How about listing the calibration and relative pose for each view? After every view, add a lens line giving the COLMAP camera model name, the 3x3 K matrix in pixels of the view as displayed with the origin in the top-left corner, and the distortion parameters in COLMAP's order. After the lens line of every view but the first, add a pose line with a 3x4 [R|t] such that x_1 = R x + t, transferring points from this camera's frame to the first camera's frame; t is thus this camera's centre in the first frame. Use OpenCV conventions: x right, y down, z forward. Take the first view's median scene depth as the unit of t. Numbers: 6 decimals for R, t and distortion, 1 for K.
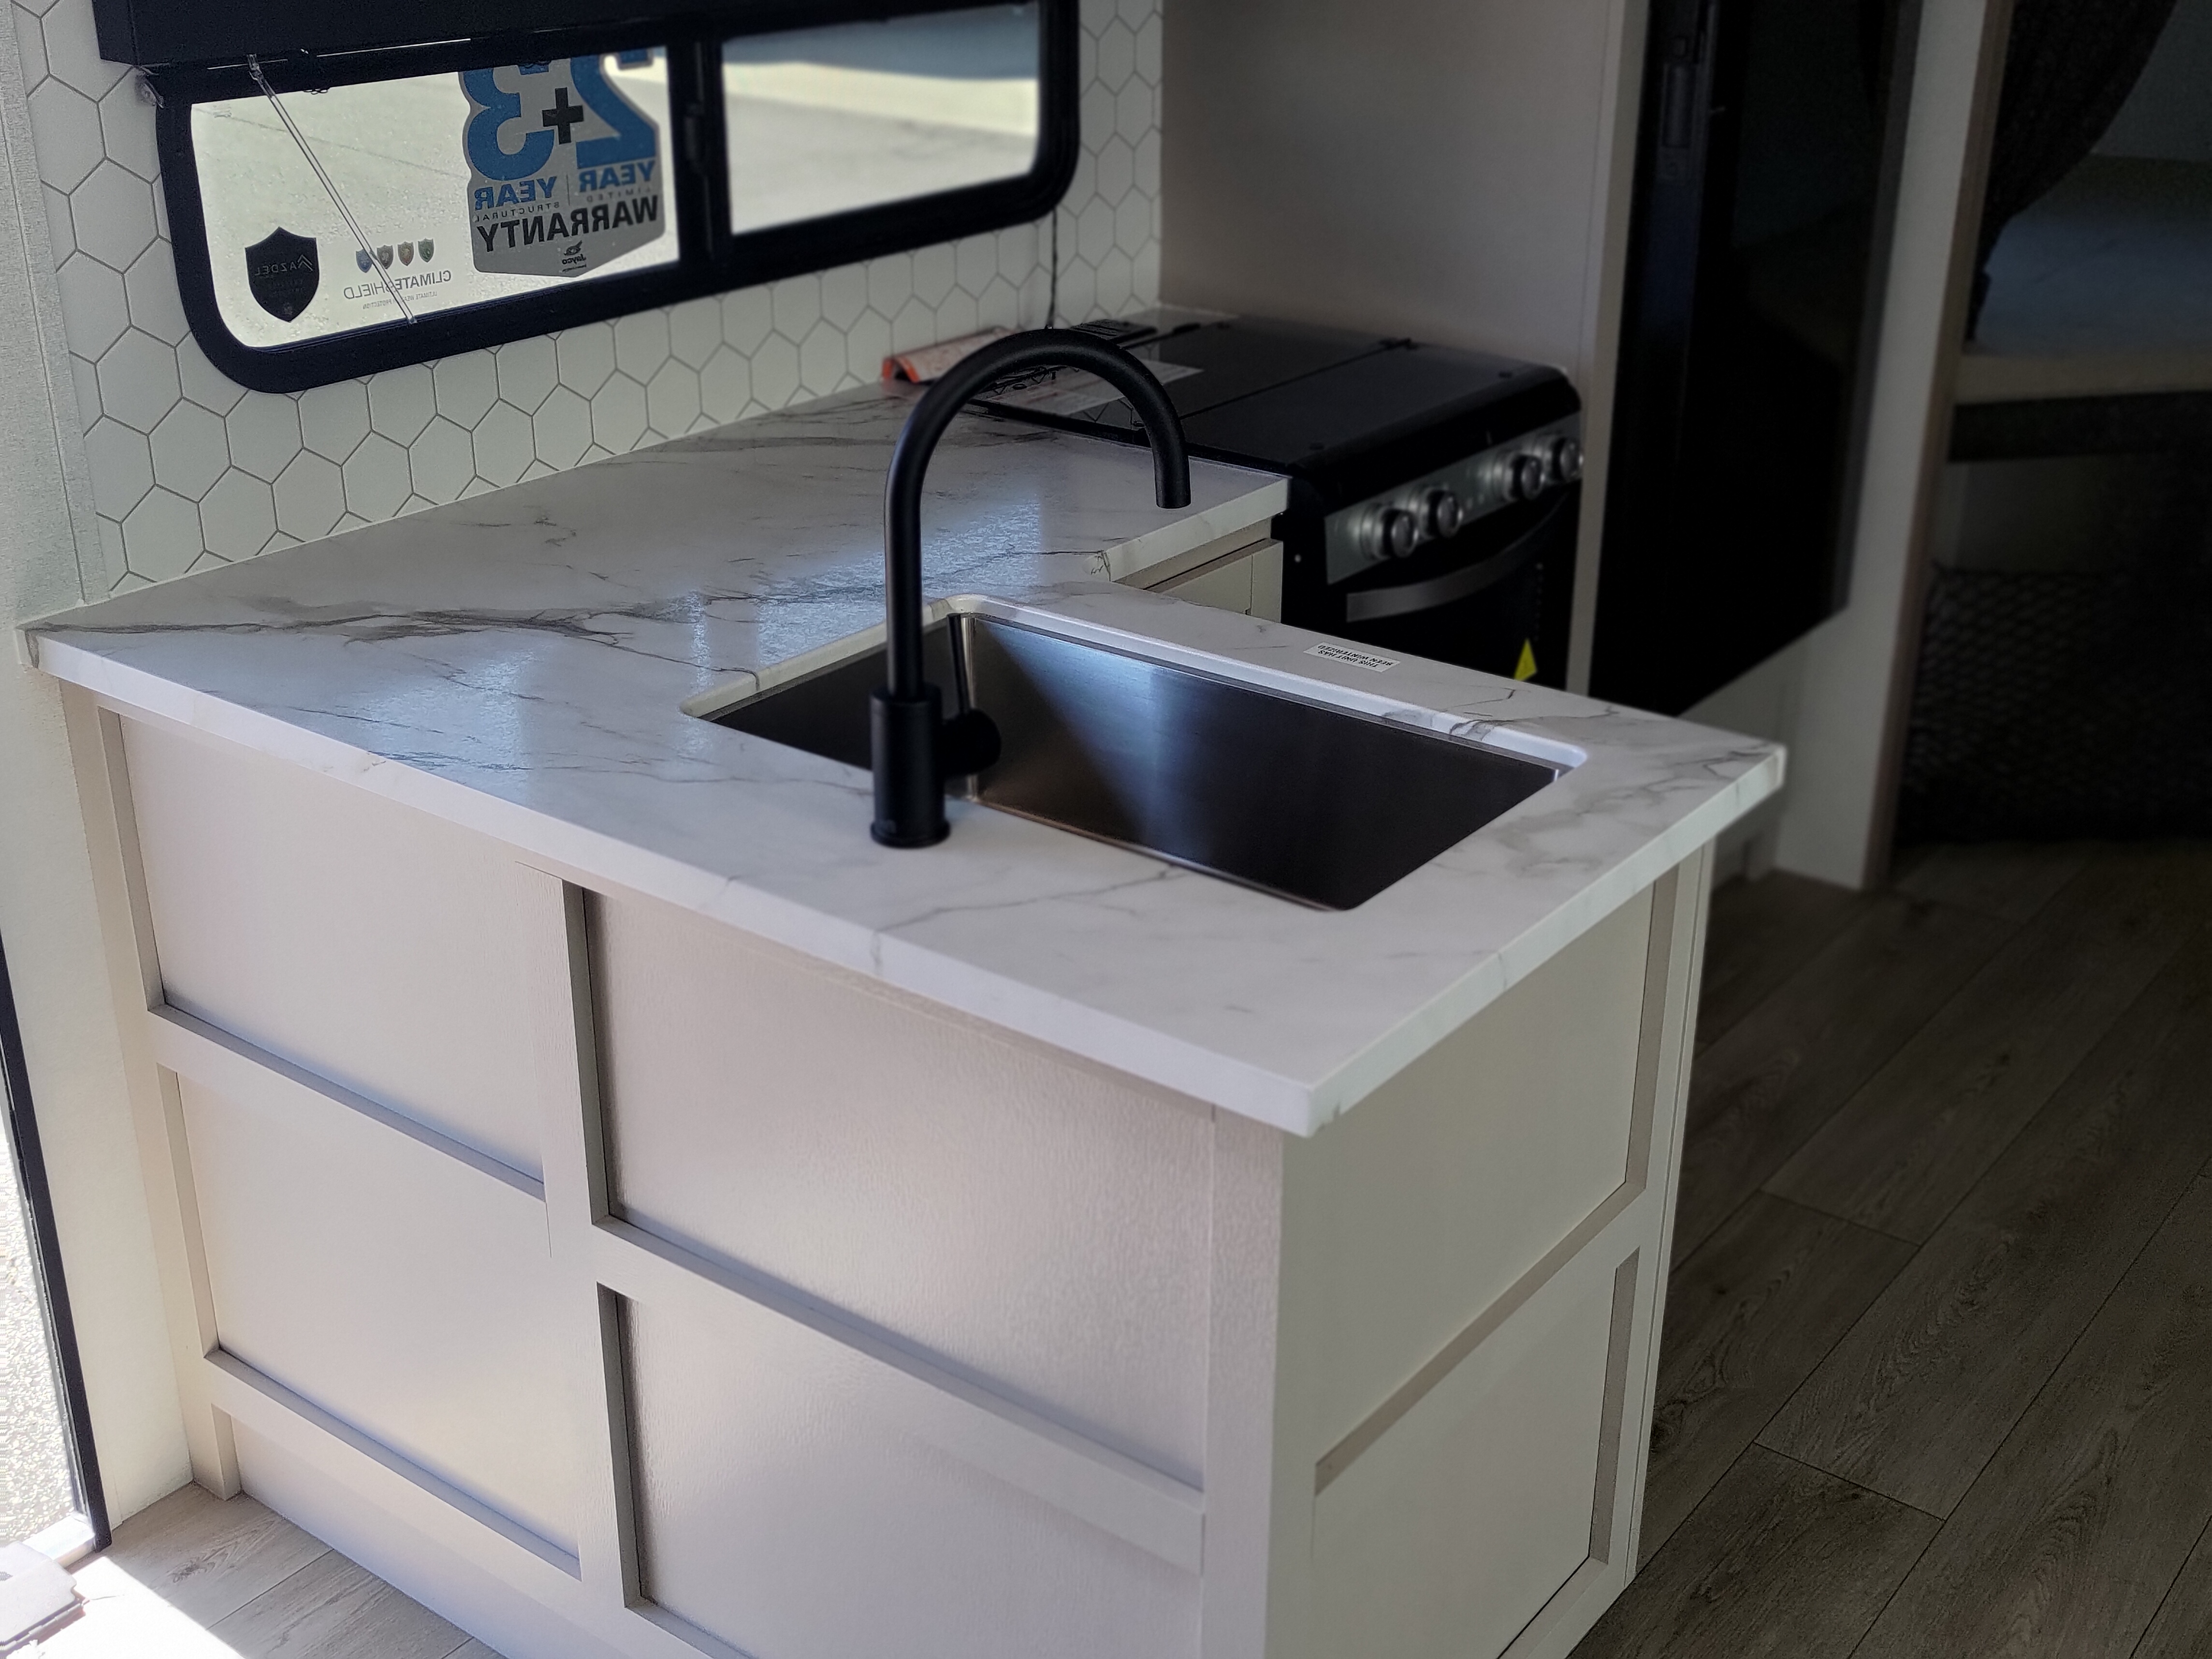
lens RADIAL K [[2564.6, 0, 1107.5], [0, 2564.6, 838.2], [0, 0, 1]] dist [0.032605, 0.014481]
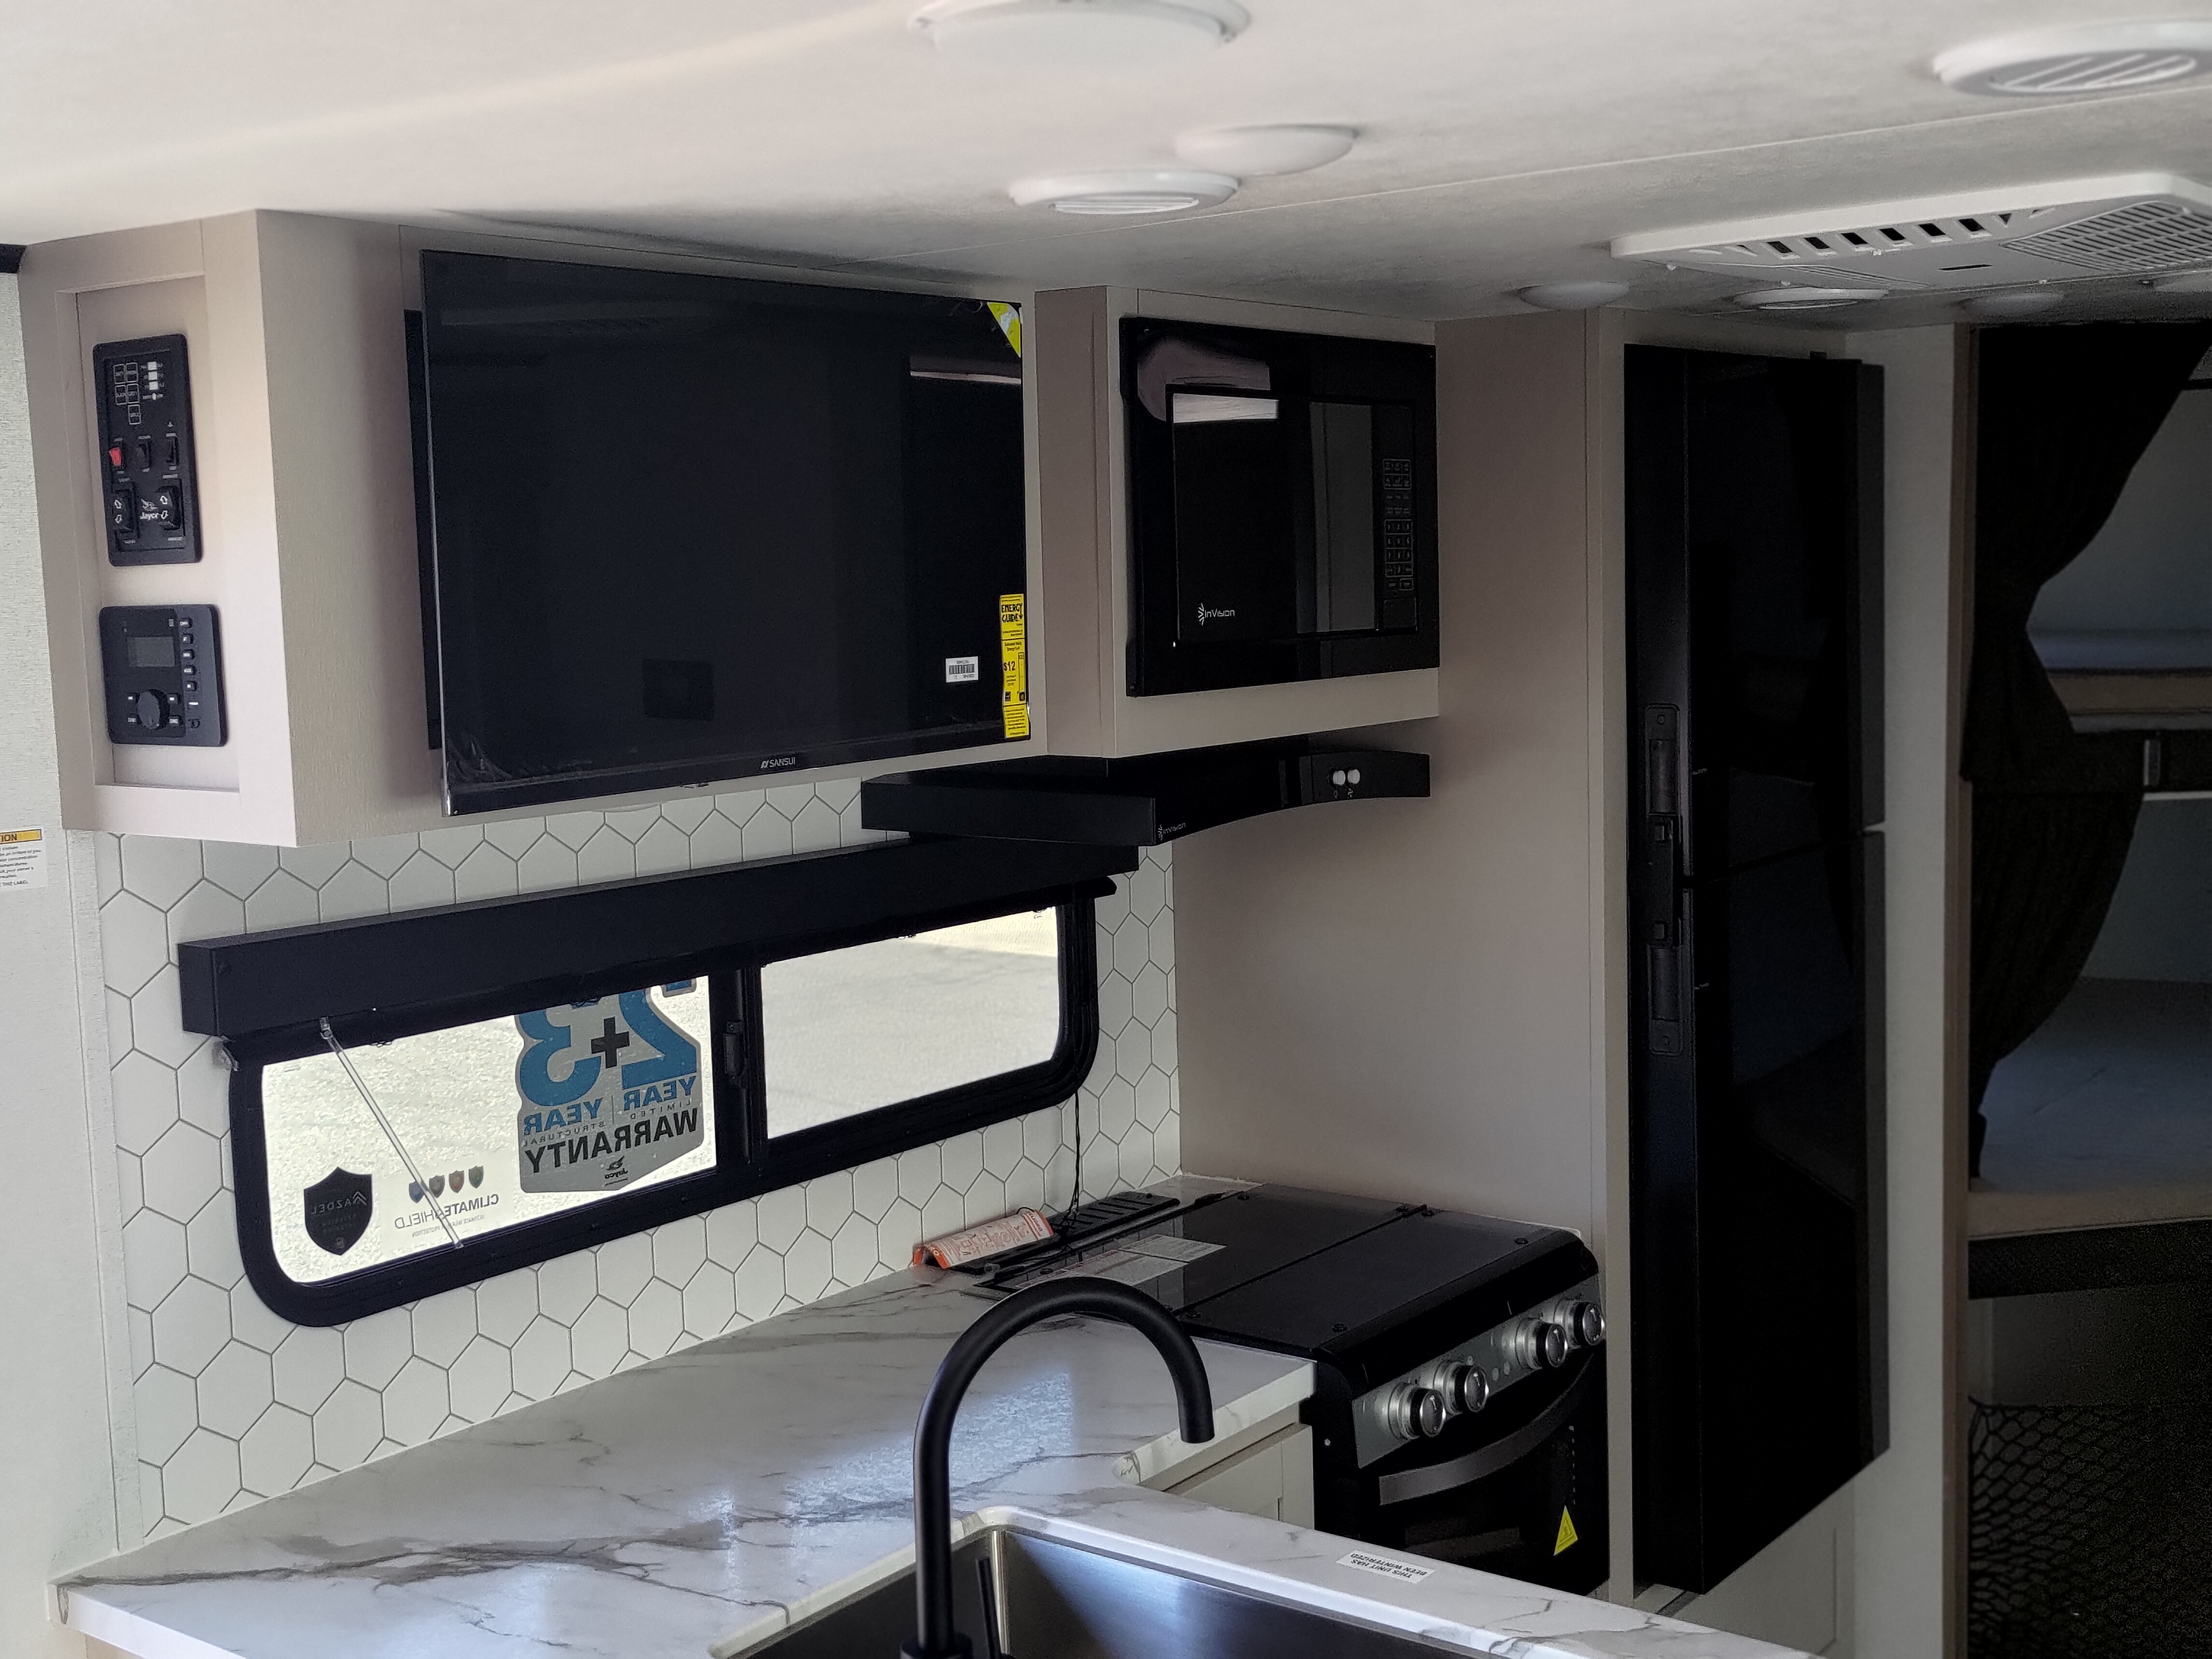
lens RADIAL K [[2564.6, 0, 1107.5], [0, 2564.6, 838.2], [0, 0, 1]] dist [0.032605, 0.014481]
pose [[0.999399, -0.033873, -0.007401, 0.003956], [0.030091, 0.953404, -0.300194, -0.036933], [0.017224, 0.299790, 0.953850, -0.030654]]
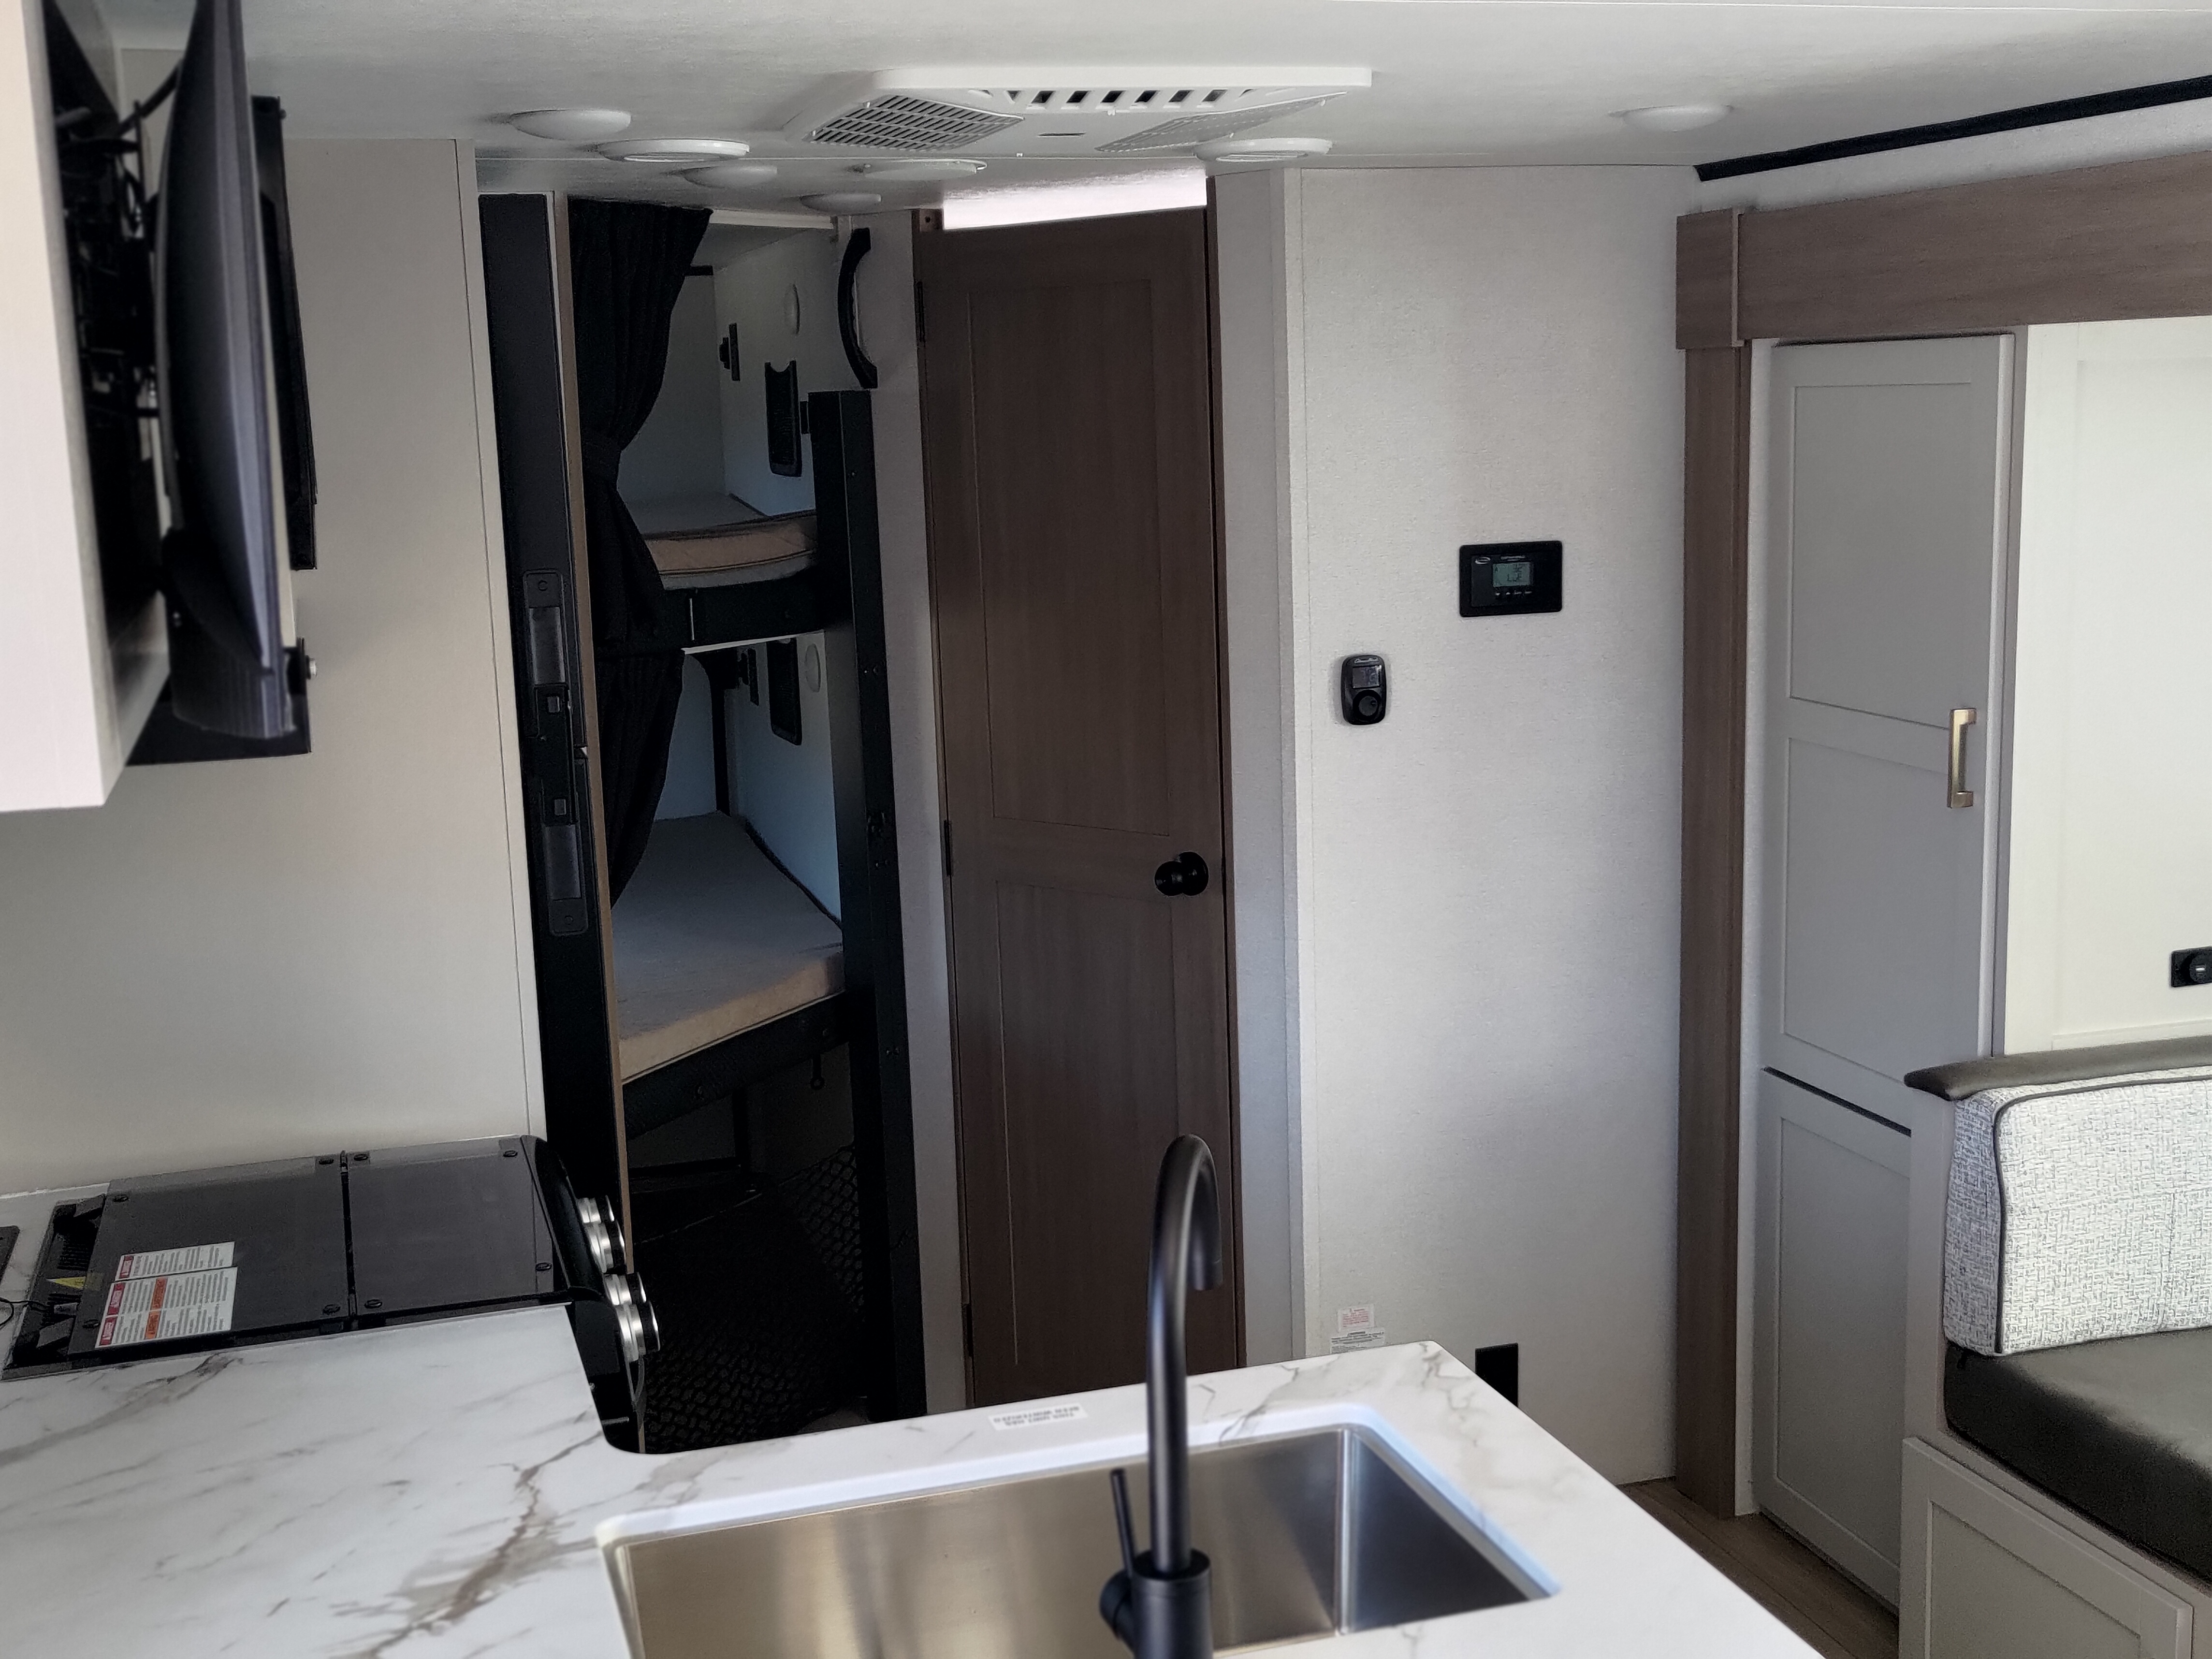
lens RADIAL K [[2564.6, 0, 1107.5], [0, 2564.6, 838.2], [0, 0, 1]] dist [0.032605, 0.014481]
pose [[0.582953, -0.163597, 0.795865, -0.532639], [0.361085, 0.929640, -0.073391, -0.163556], [-0.727862, 0.330159, 0.601010, 0.268929]]
